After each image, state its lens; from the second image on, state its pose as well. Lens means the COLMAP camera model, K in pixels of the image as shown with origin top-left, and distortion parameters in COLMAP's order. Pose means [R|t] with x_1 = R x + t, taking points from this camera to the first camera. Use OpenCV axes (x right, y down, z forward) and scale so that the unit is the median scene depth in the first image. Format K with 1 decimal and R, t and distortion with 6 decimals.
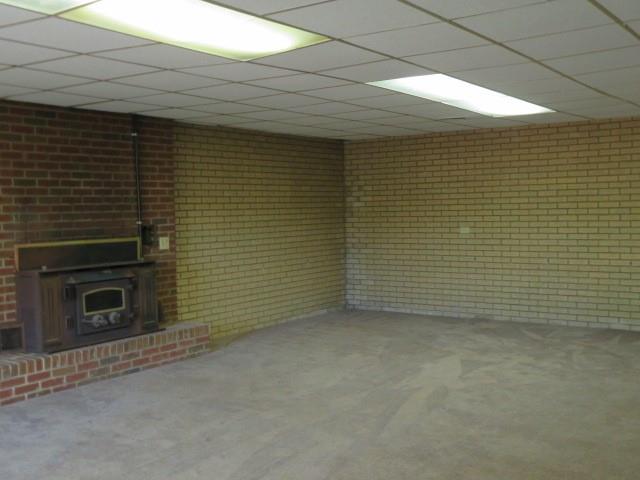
lens RADIAL K [[730.3, 0, 320.0], [0, 730.3, 240.0], [0, 0, 1]] dist [0.028638, -0.010332]
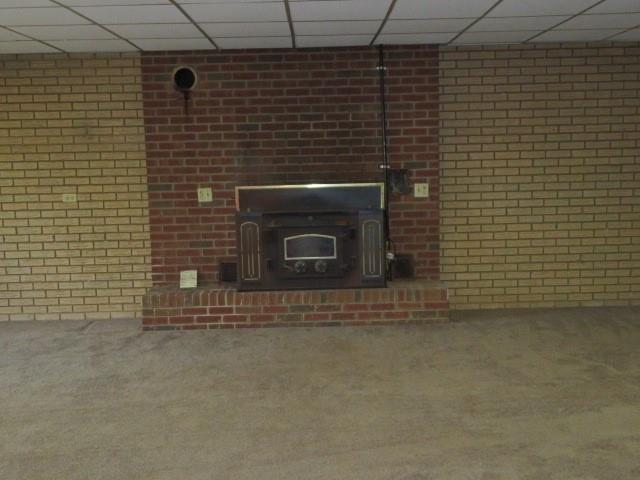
lens RADIAL K [[730.3, 0, 320.0], [0, 730.3, 240.0], [0, 0, 1]] dist [0.028638, -0.010332]
pose [[0.581138, 0.101444, -0.807457, 0.503243], [-0.025357, 0.993976, 0.106627, -0.031218], [0.813410, -0.041490, 0.580210, 0.454335]]
